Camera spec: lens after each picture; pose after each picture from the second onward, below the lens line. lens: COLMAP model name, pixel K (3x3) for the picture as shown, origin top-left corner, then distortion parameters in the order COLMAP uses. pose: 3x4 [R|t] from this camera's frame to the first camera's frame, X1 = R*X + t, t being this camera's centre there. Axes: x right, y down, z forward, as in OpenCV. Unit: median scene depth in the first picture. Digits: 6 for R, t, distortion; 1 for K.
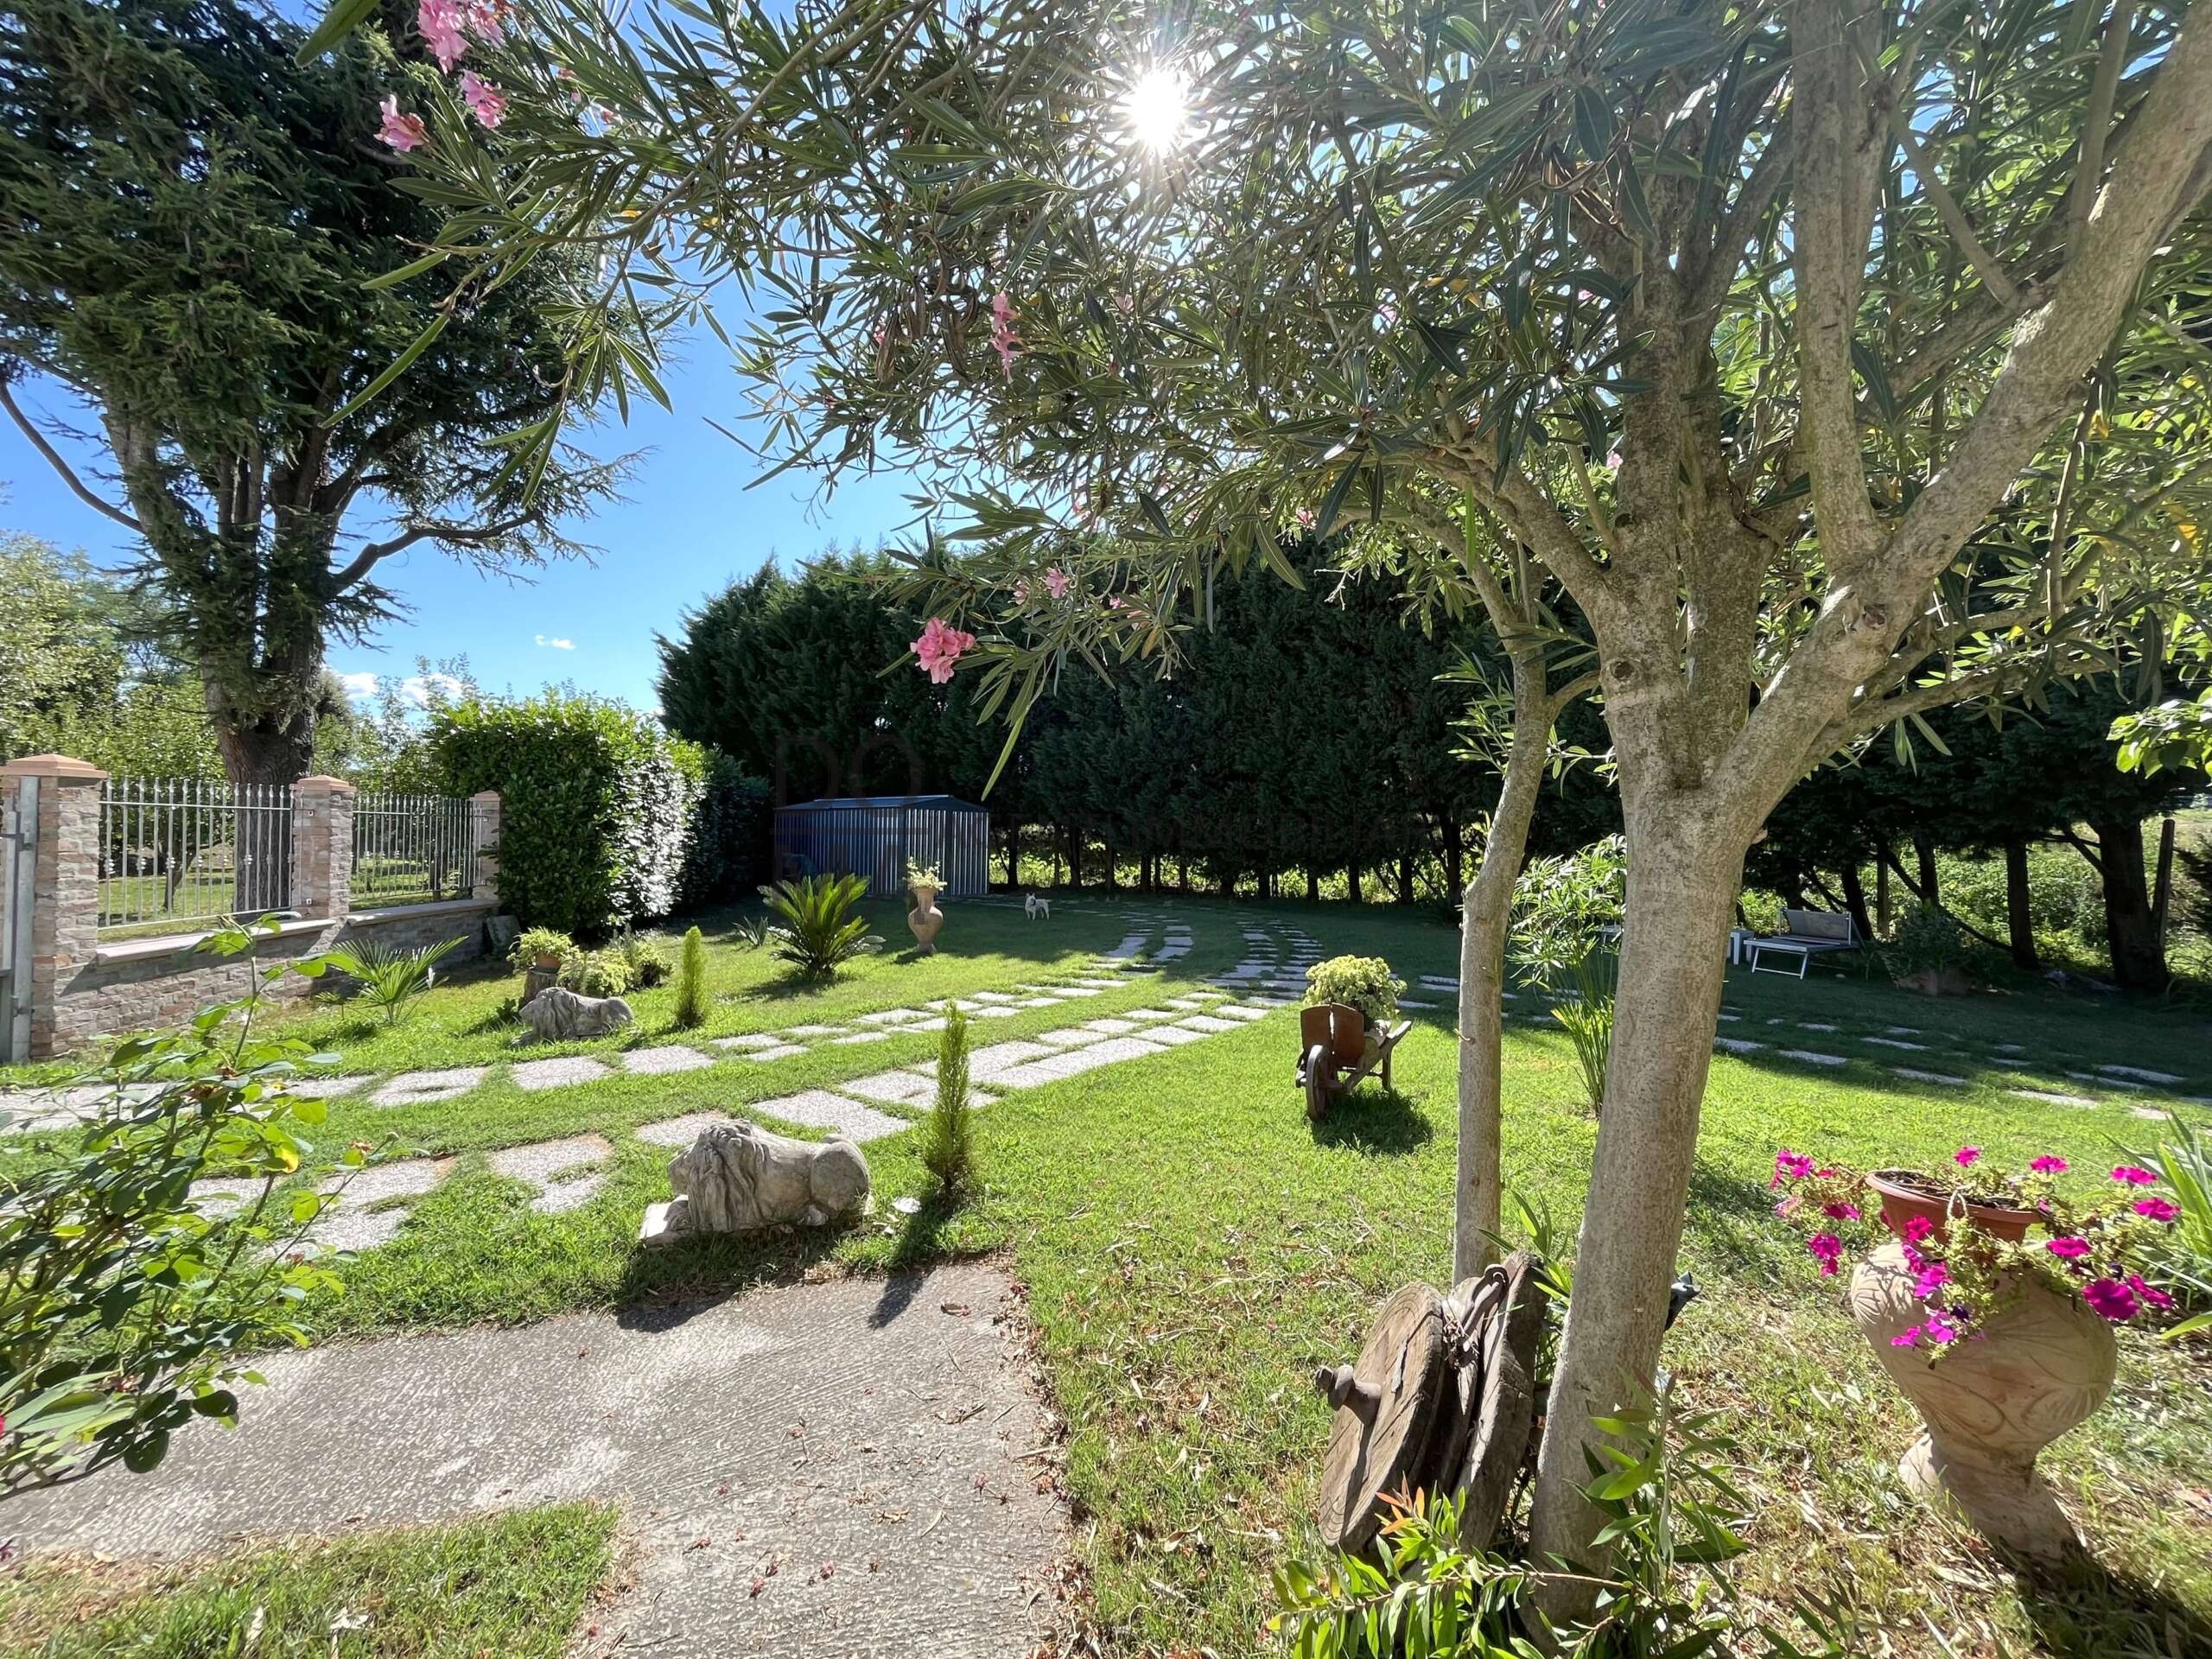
lens RADIAL K [[902.4, 0, 1104.9], [0, 902.4, 822.0], [0, 0, 1]] dist [-0.001613, -0.000116]
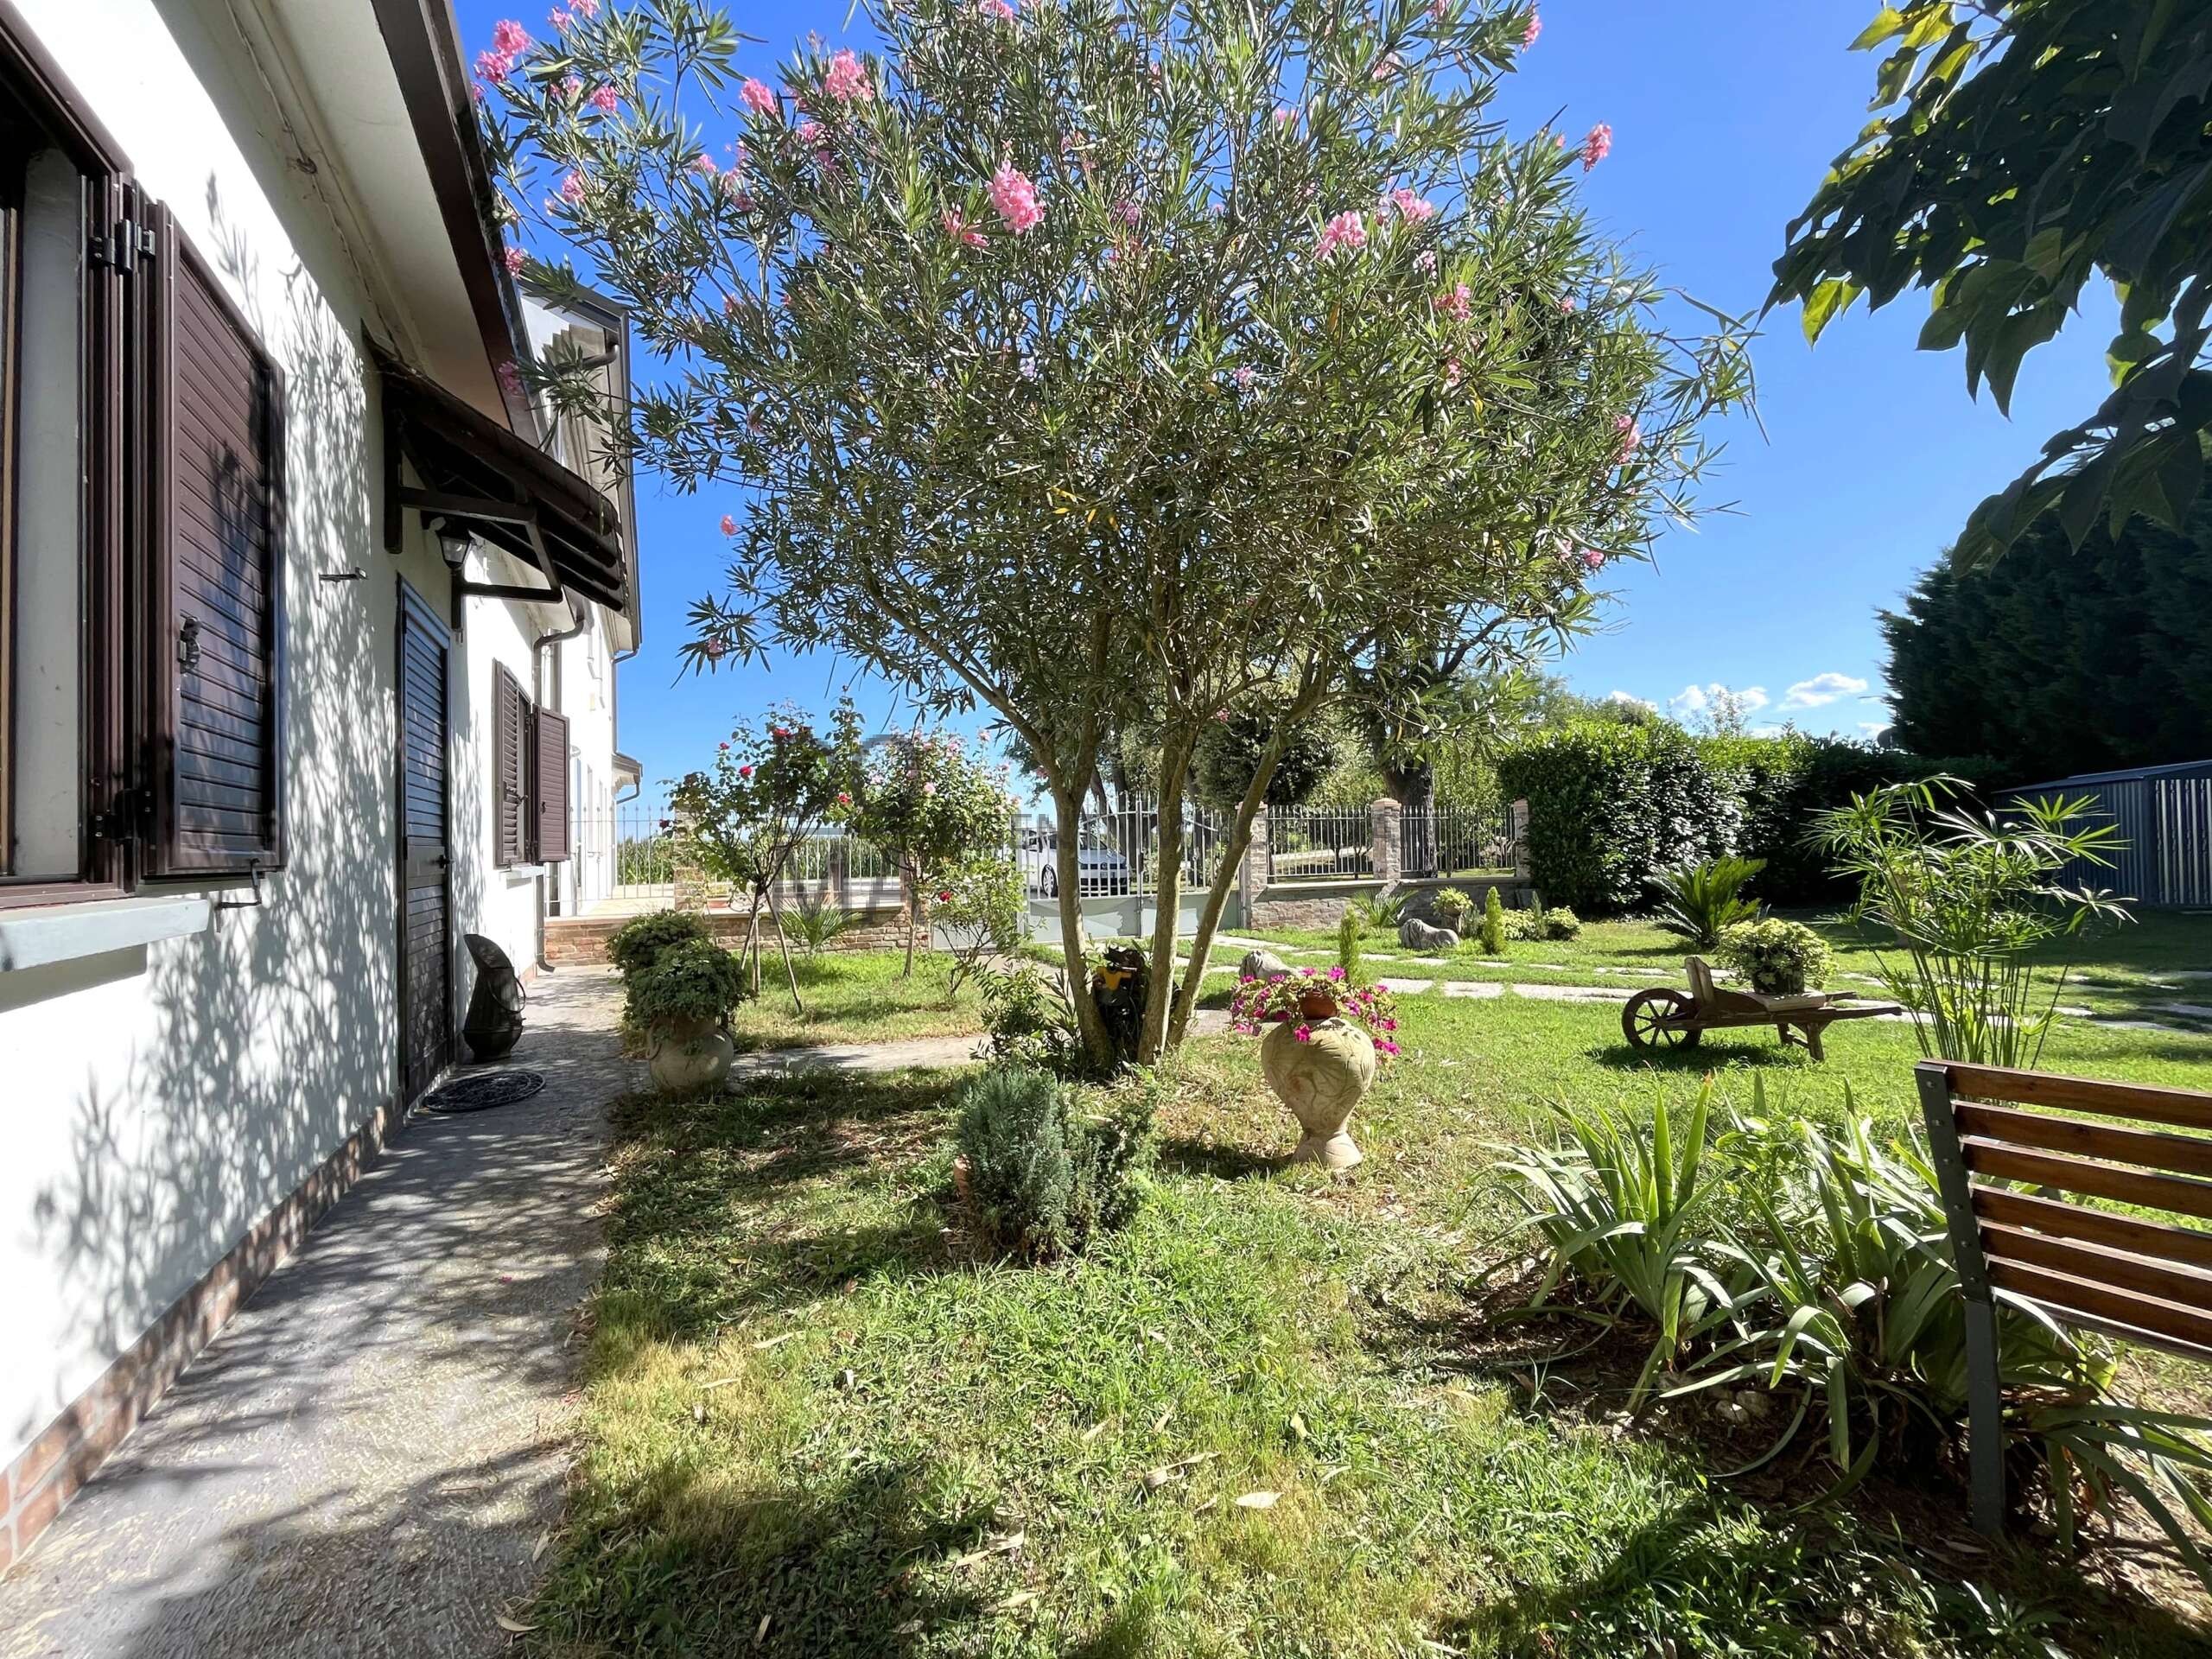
lens RADIAL K [[902.4, 0, 1104.9], [0, 902.4, 828.3], [0, 0, 1]] dist [-0.001613, -0.000116]
pose [[0.249250, -0.033771, -0.967850, 0.878309], [0.034453, 0.999068, -0.025988, 0.043444], [0.967826, -0.026868, 0.250181, 0.045929]]
